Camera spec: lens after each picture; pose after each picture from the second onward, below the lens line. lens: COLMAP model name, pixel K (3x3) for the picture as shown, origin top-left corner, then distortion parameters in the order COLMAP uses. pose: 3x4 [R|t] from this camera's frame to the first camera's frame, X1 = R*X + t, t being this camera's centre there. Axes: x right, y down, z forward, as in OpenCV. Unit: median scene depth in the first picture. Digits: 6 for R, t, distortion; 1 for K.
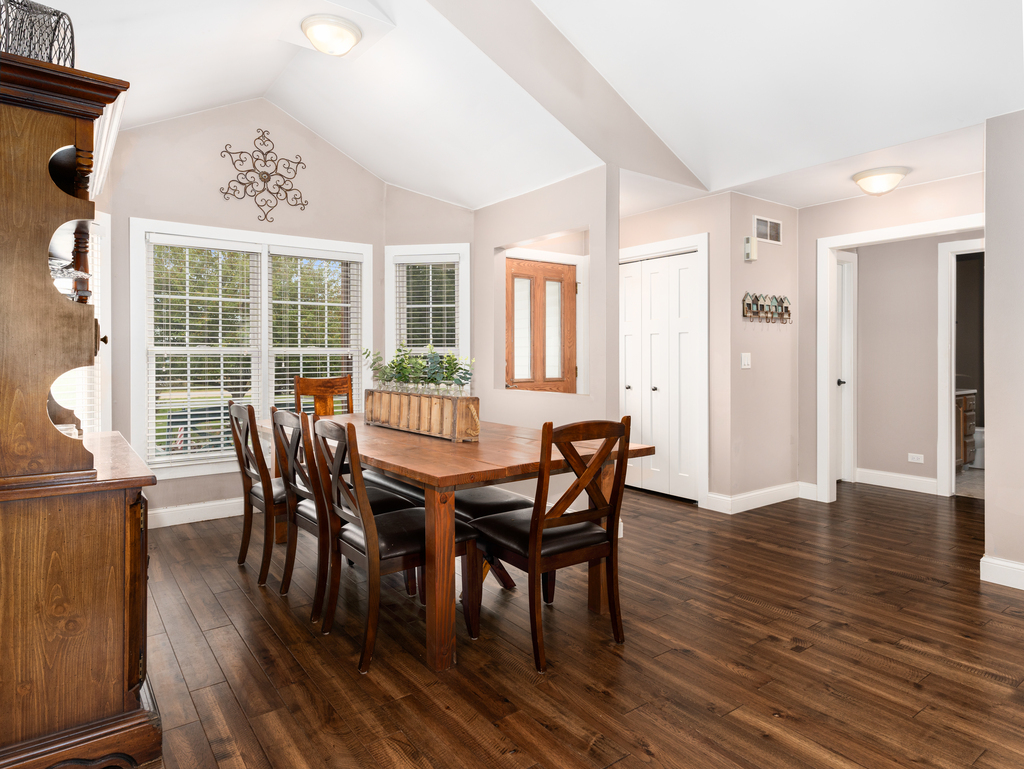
lens RADIAL K [[623.7, 0, 501.3], [0, 623.7, 371.1], [0, 0, 1]] dist [0.005173, 0.002302]
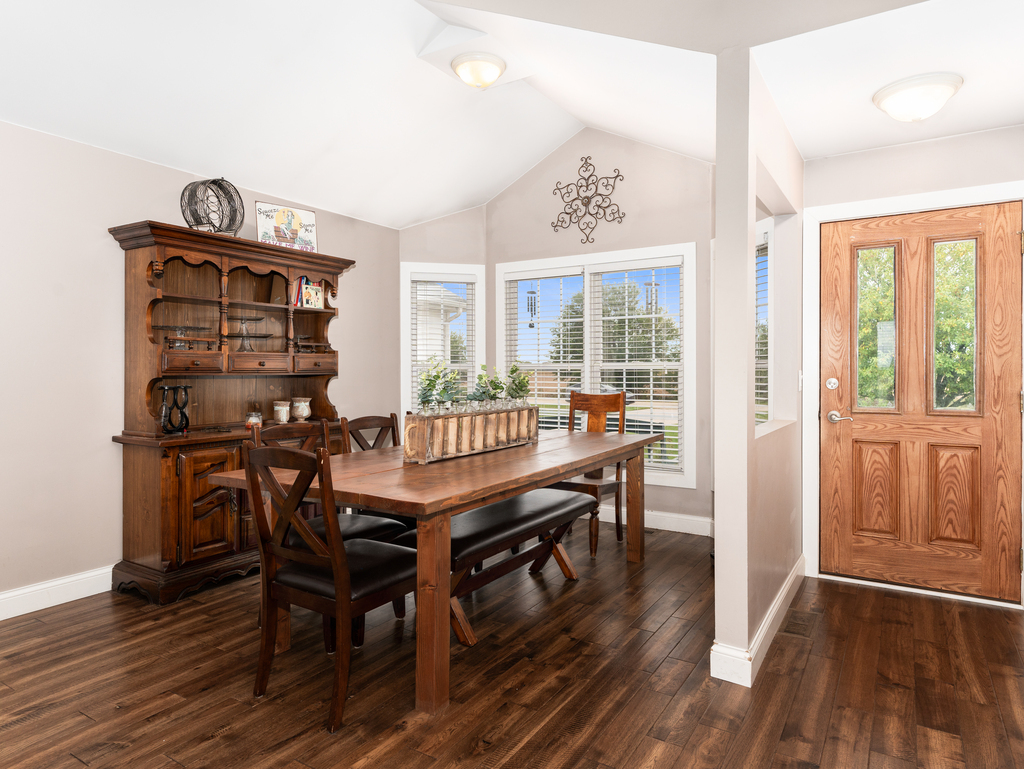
lens RADIAL K [[623.7, 0, 501.3], [0, 623.7, 371.1], [0, 0, 1]] dist [0.005173, 0.002302]
pose [[0.370334, 0.003442, -0.928892, 0.550197], [-0.025786, 0.999646, -0.006576, -0.013447], [0.928541, 0.026388, 0.370291, 0.485849]]
